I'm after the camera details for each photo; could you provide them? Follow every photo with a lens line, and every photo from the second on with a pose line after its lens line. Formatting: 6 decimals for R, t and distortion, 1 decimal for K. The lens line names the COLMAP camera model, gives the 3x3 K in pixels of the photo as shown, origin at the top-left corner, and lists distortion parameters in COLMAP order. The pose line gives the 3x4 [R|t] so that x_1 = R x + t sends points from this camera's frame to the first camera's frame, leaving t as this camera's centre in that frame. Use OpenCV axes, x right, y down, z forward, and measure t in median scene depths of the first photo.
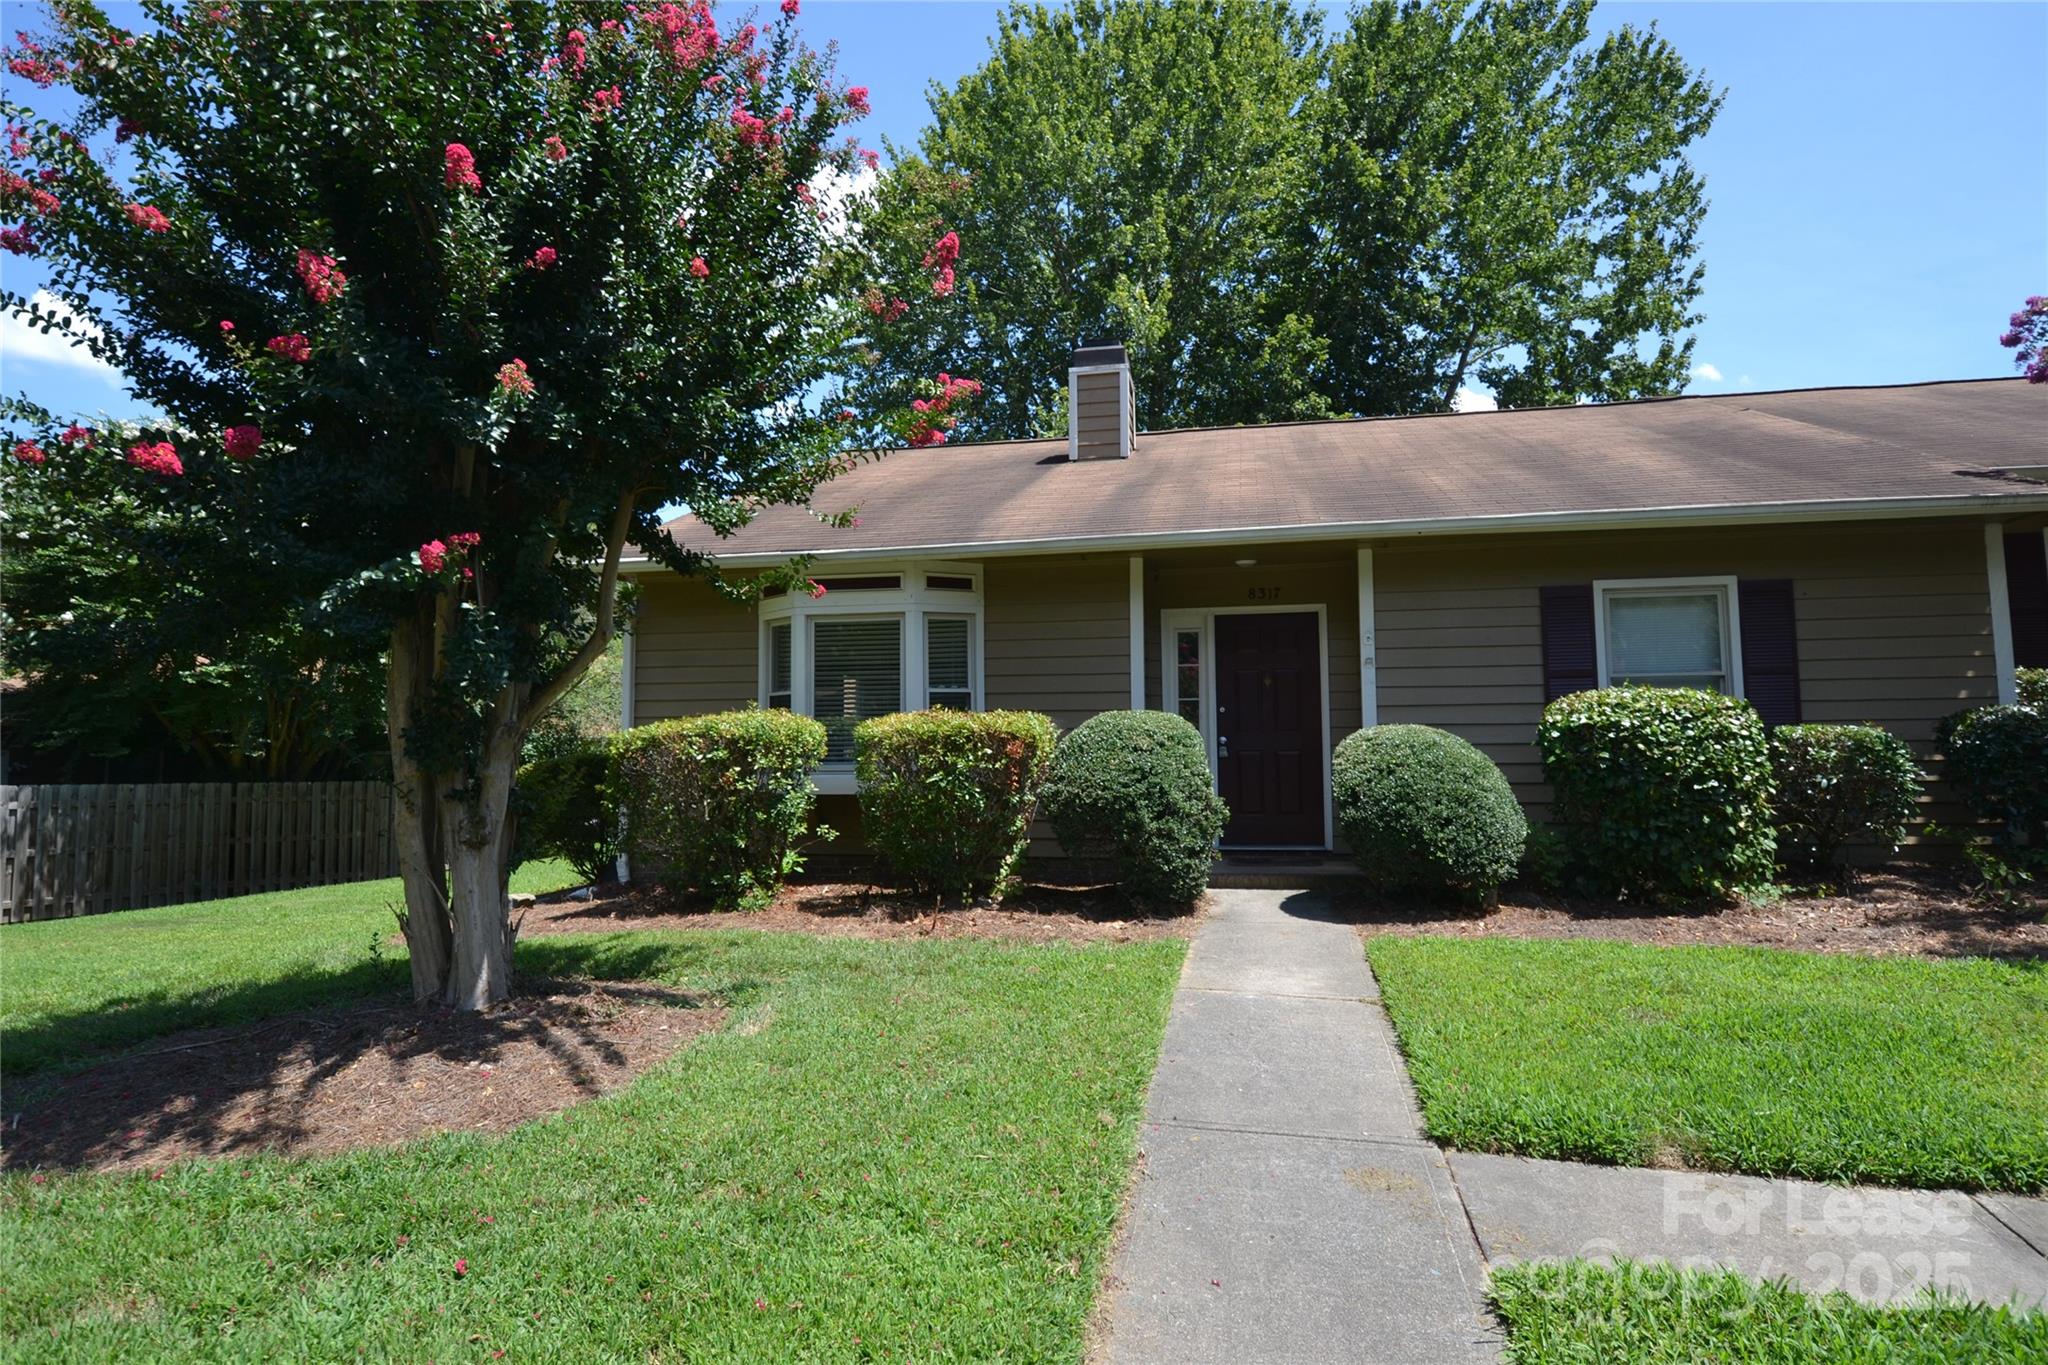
lens RADIAL K [[1116.8, 0, 1028.2], [0, 1116.8, 714.0], [0, 0, 1]] dist [0.018024, -0.023824]
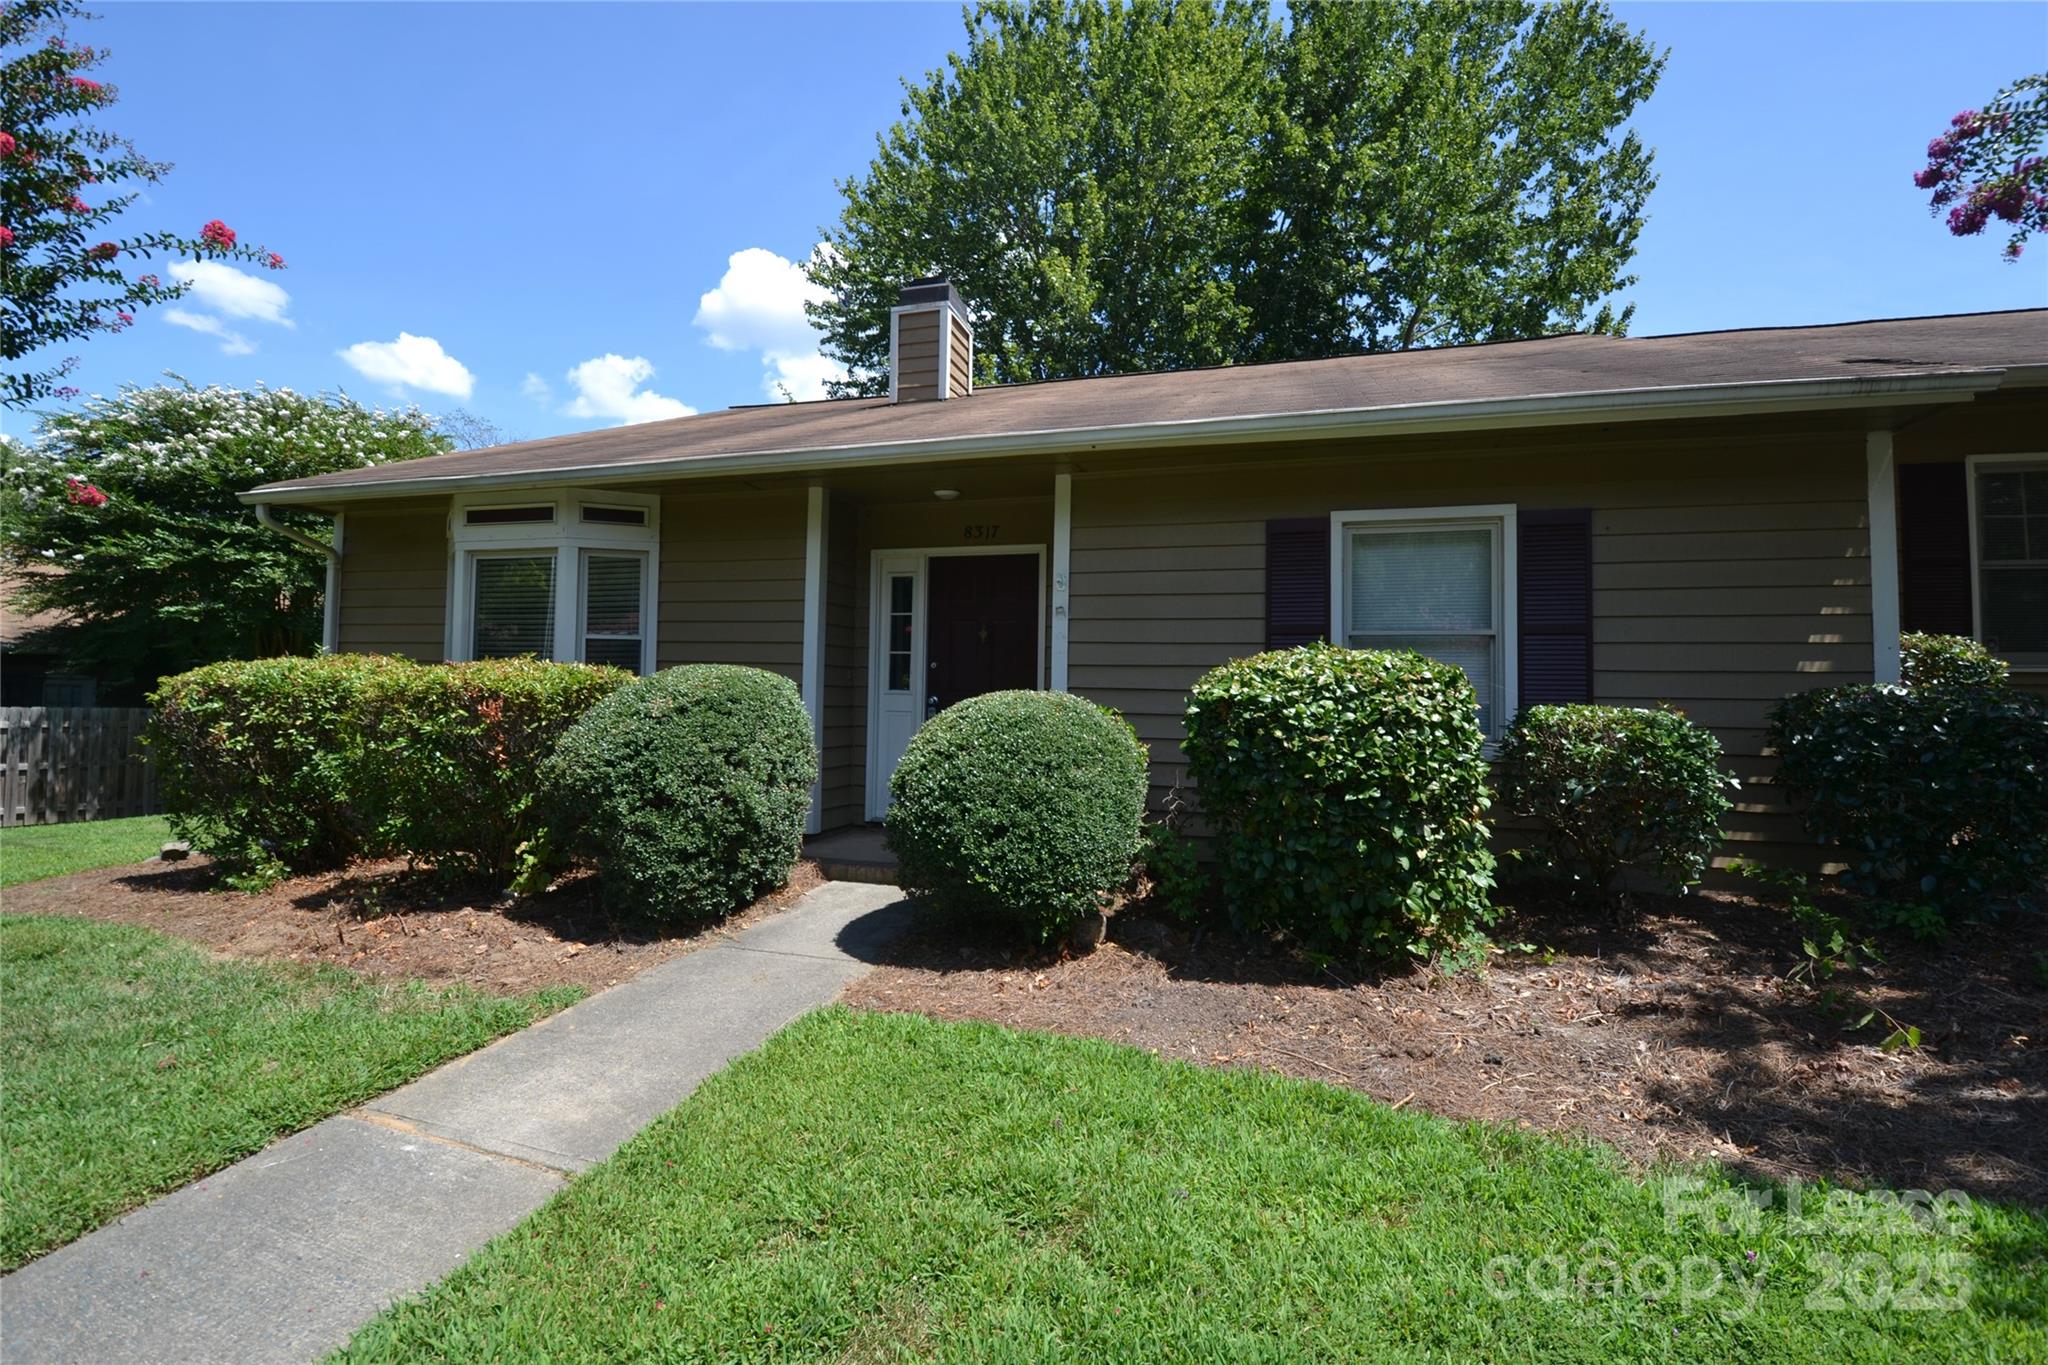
lens RADIAL K [[891.0, 0, 1020.6], [0, 891.0, 693.3], [0, 0, 1]] dist [0.024204, -0.027662]
pose [[0.995116, 0.024487, -0.095632, 0.361657], [-0.021011, 0.999087, 0.037190, -0.010635], [0.096455, -0.034999, 0.994722, 0.360996]]
